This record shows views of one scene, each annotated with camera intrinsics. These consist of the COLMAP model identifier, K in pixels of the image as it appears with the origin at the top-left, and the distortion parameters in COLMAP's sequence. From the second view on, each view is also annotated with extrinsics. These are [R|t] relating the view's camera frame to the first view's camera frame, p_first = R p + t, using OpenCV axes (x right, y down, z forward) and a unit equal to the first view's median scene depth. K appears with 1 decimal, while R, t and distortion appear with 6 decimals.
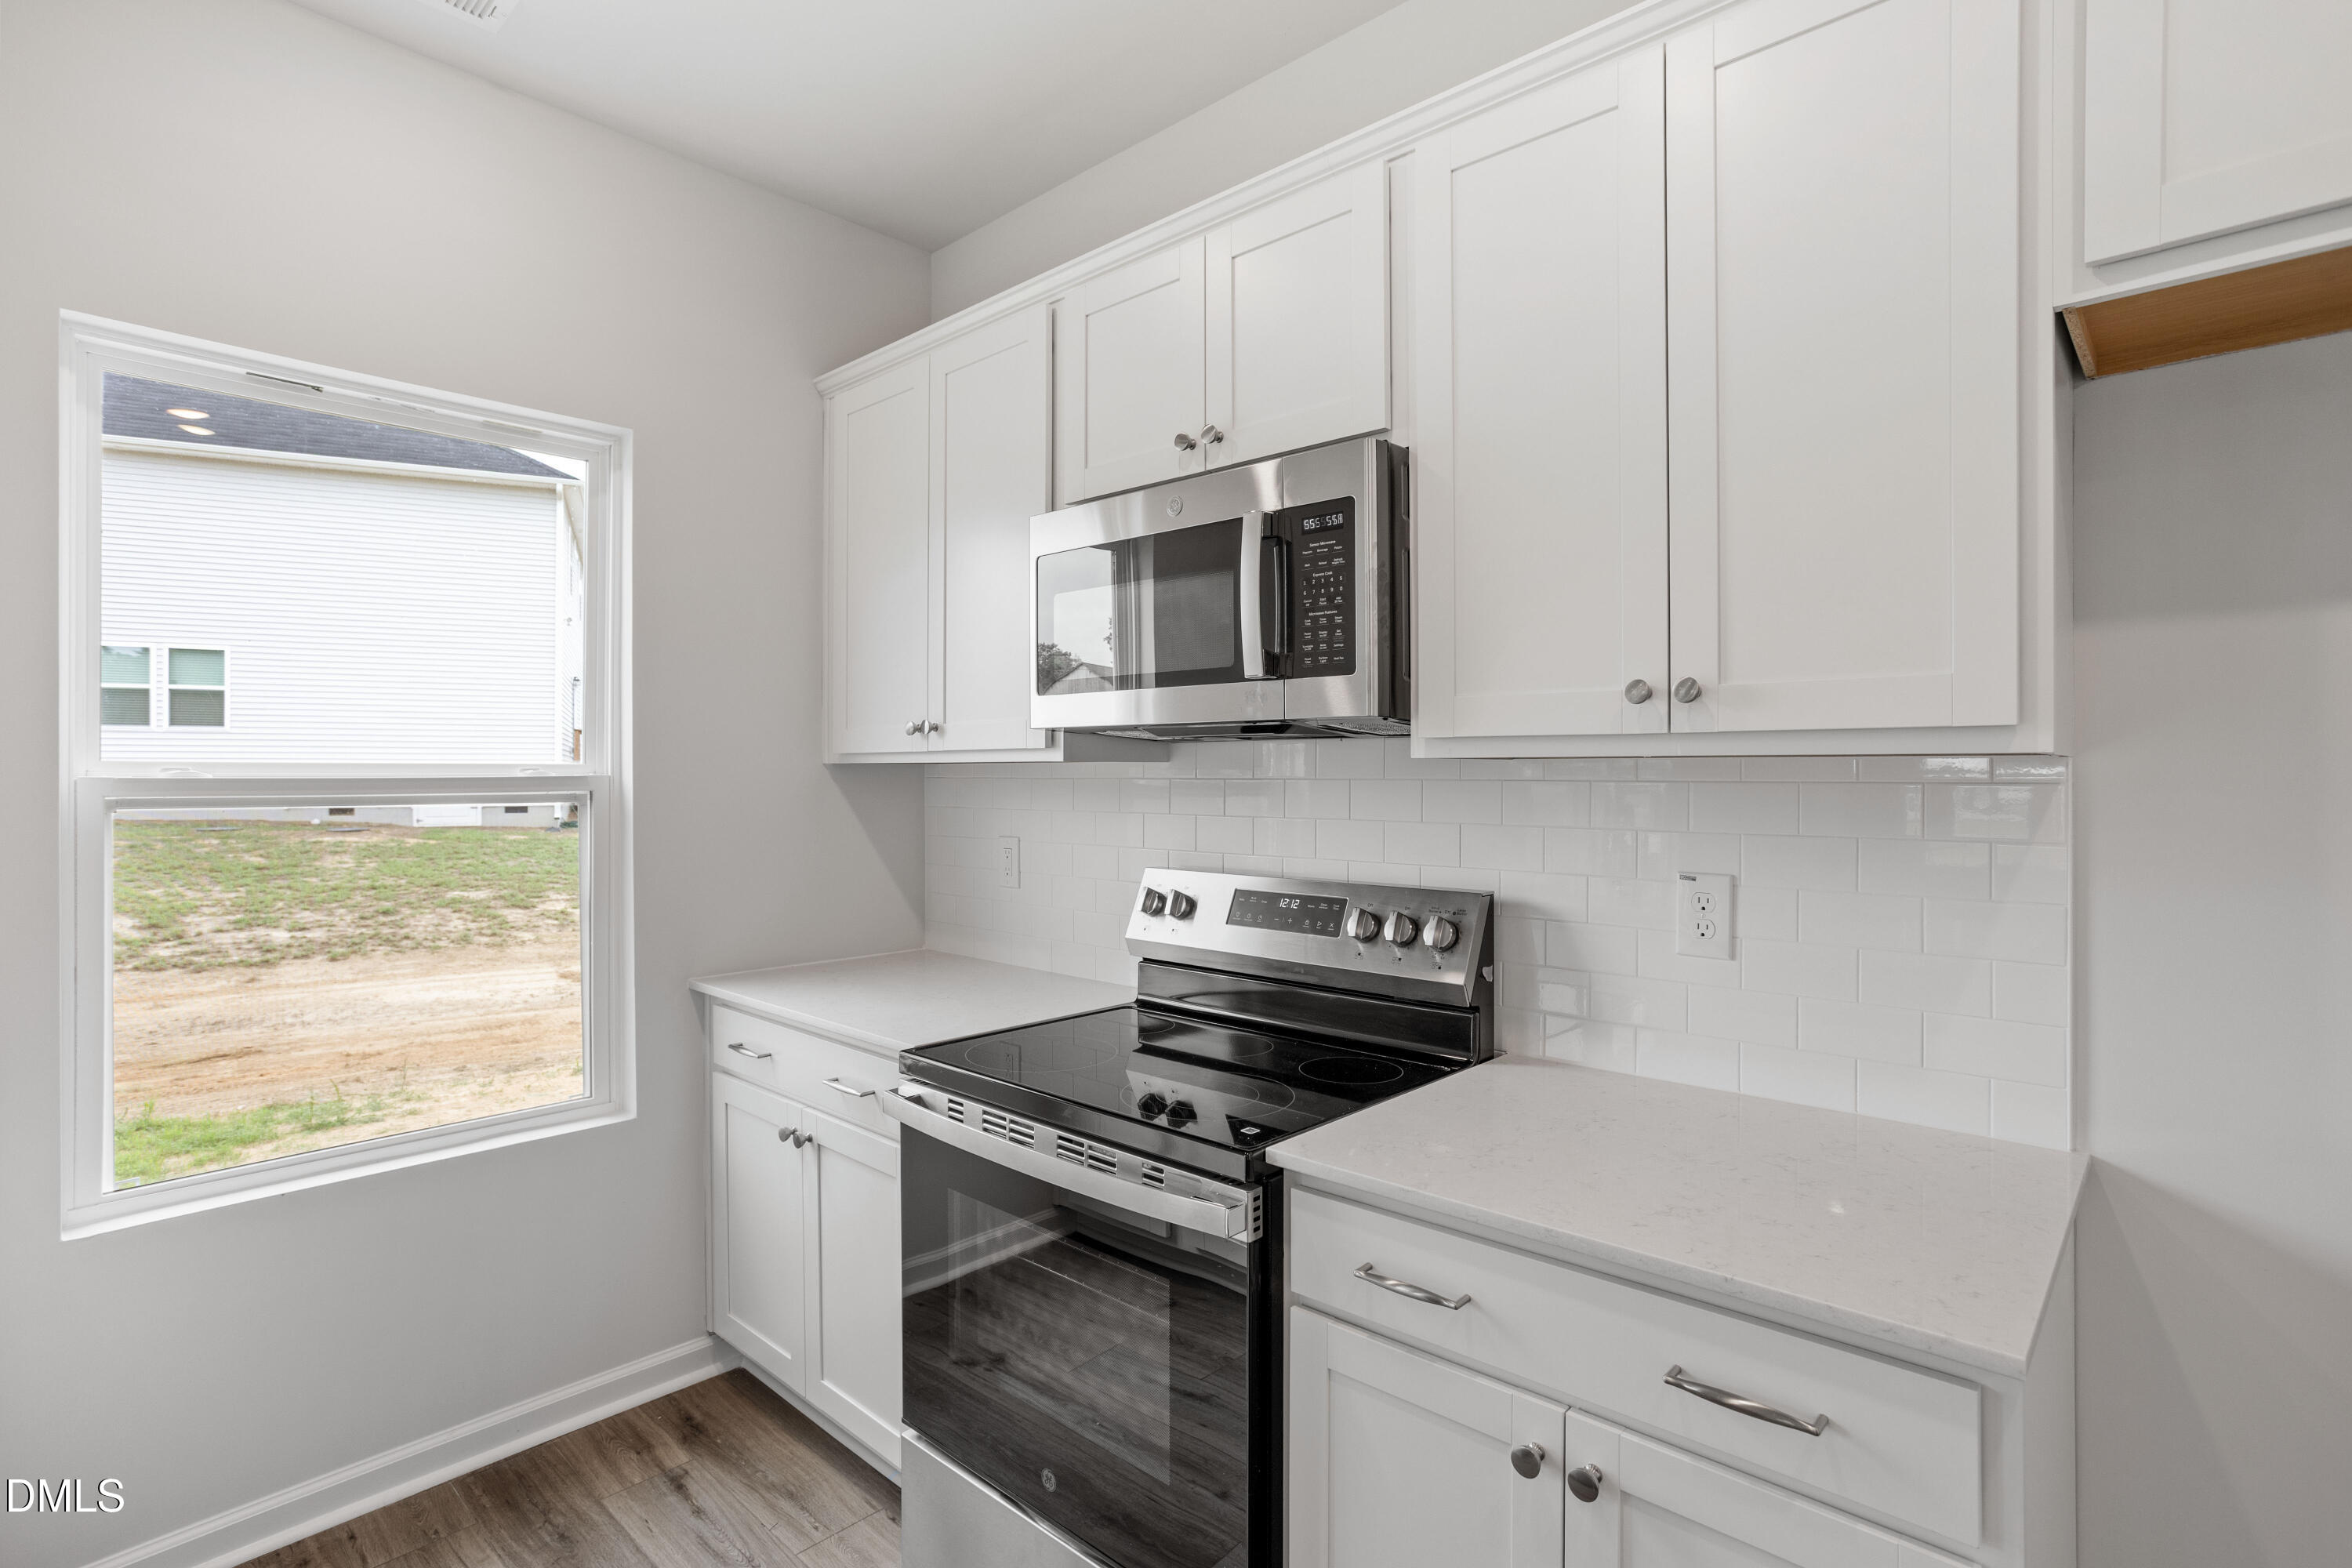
lens RADIAL K [[1143.2, 0, 1171.9], [0, 1143.2, 770.4], [0, 0, 1]] dist [-0.045058, 0.026827]
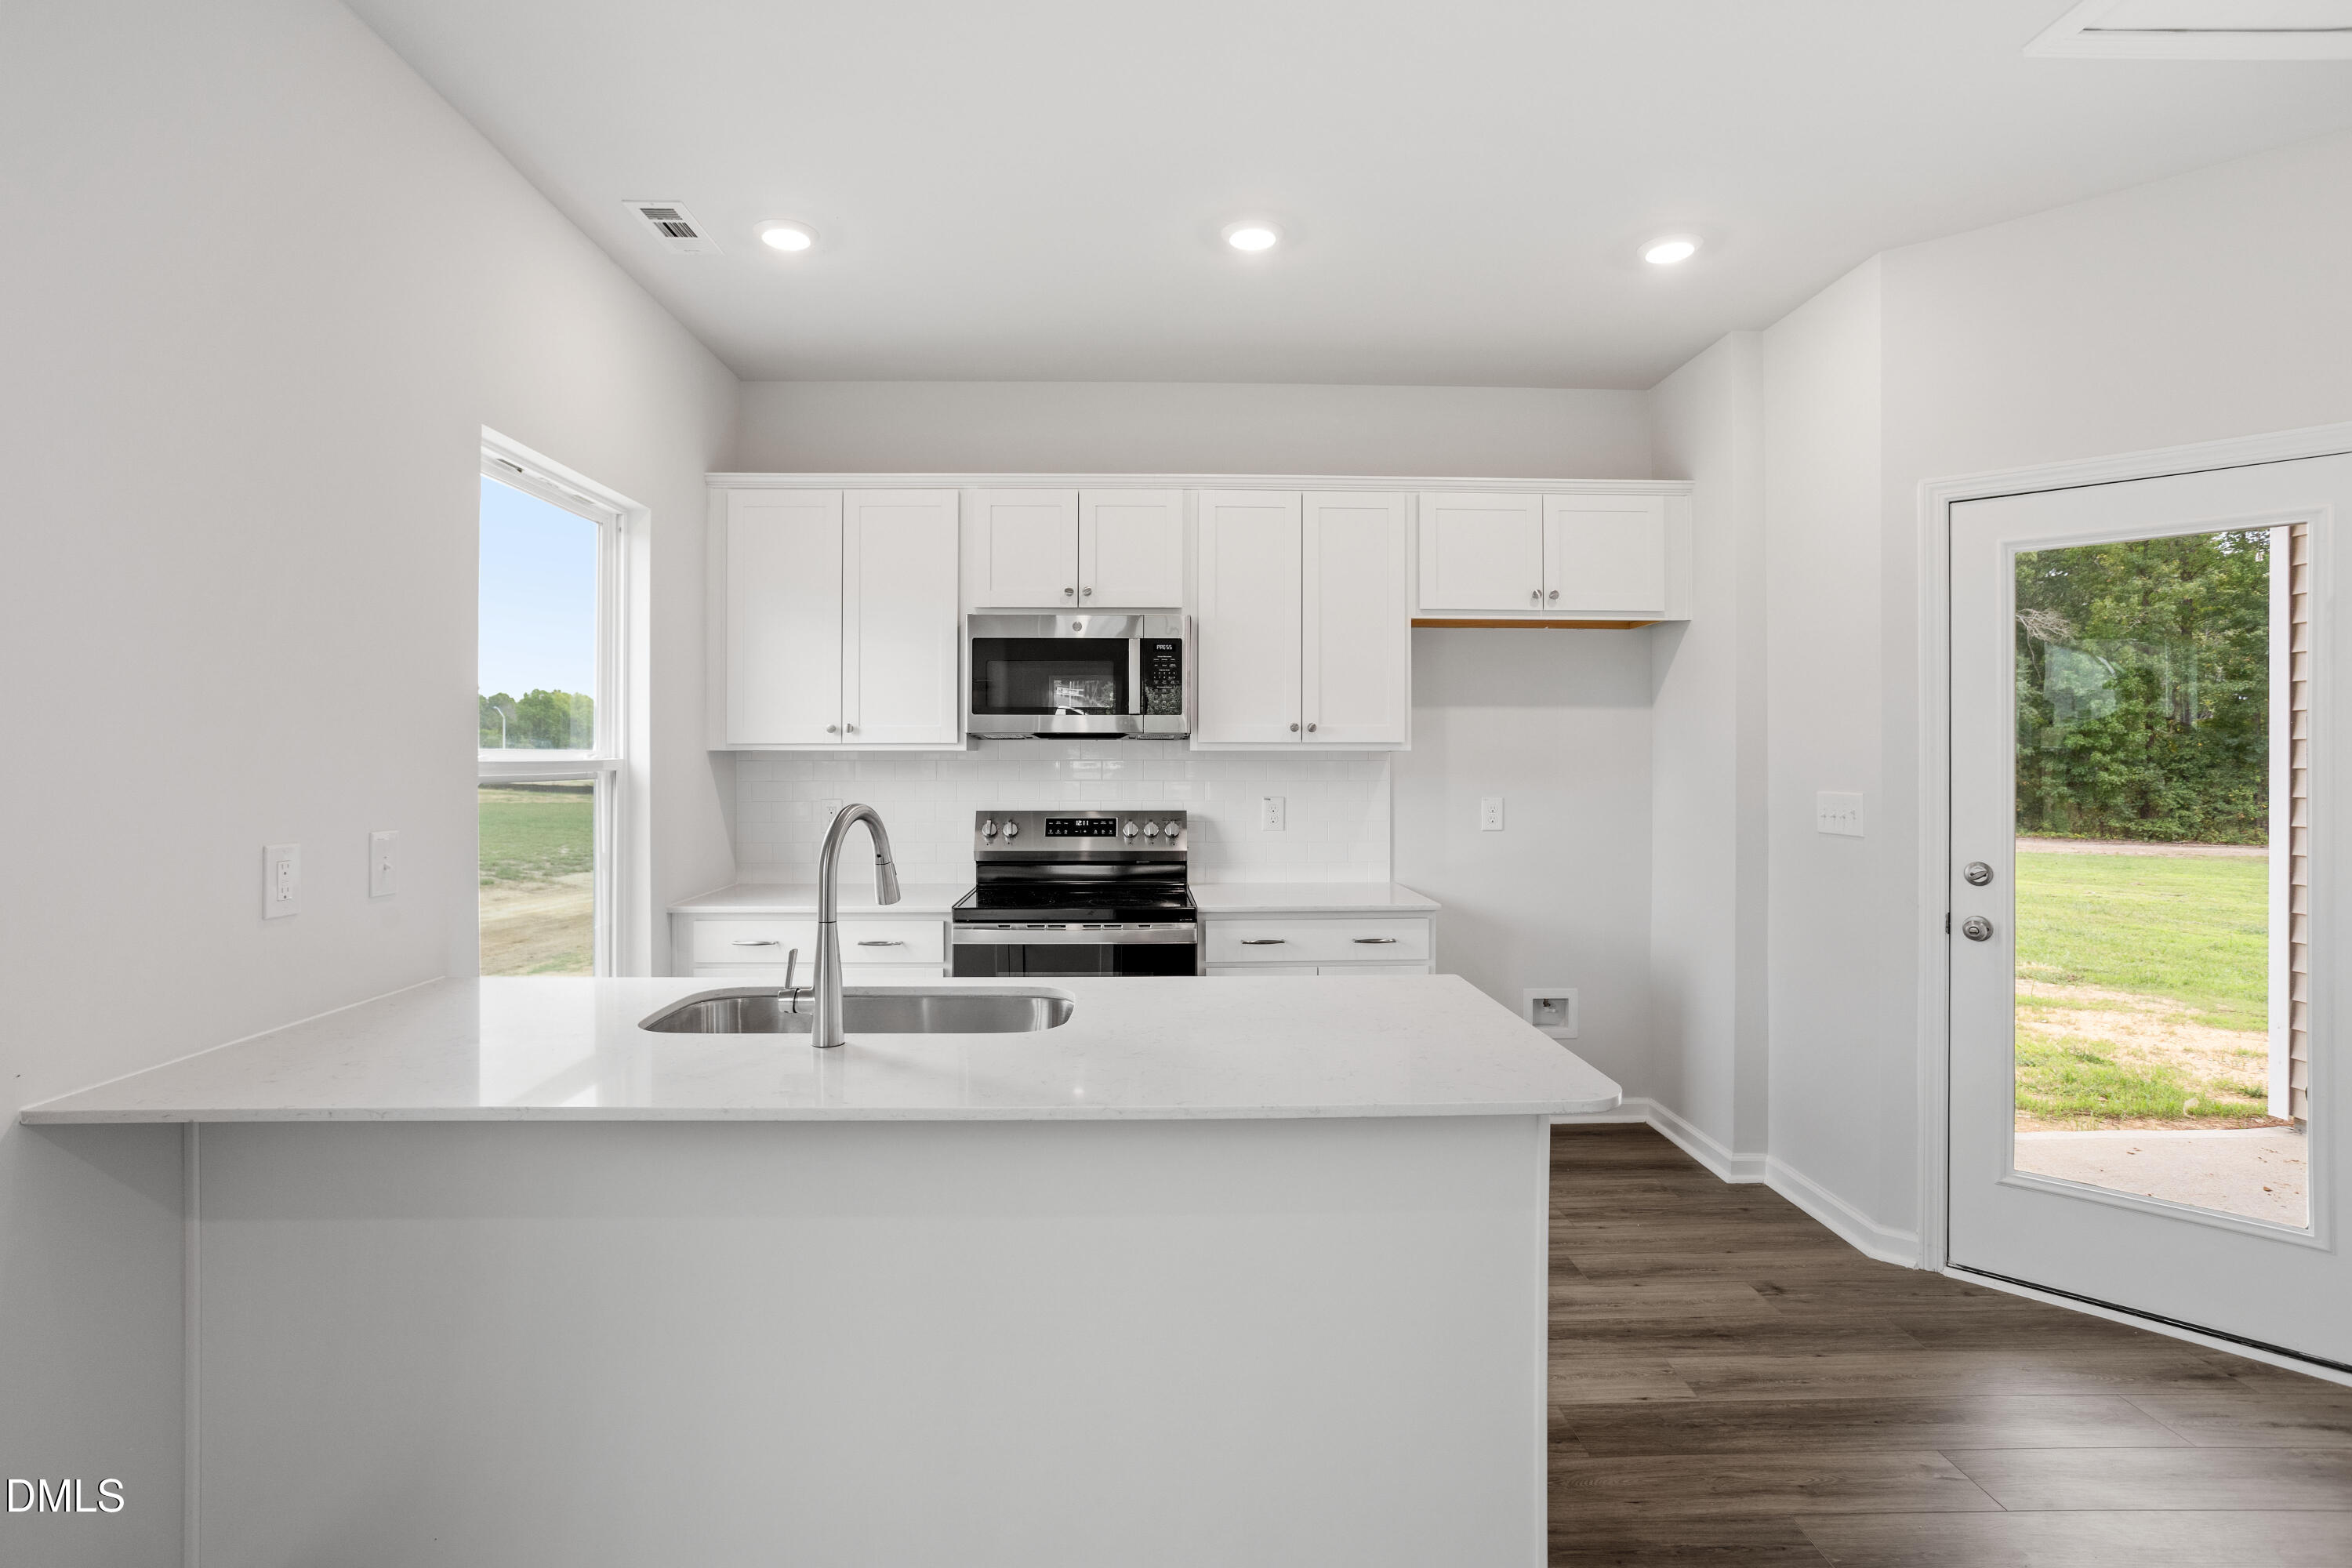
lens RADIAL K [[1143.2, 0, 1161.2], [0, 1143.2, 753.4], [0, 0, 1]] dist [-0.045058, 0.026827]
pose [[0.713728, 0.001833, 0.700421, -1.265841], [-0.001220, 0.999998, -0.001374, -0.001784], [-0.700422, 0.000126, 0.713729, -0.539776]]
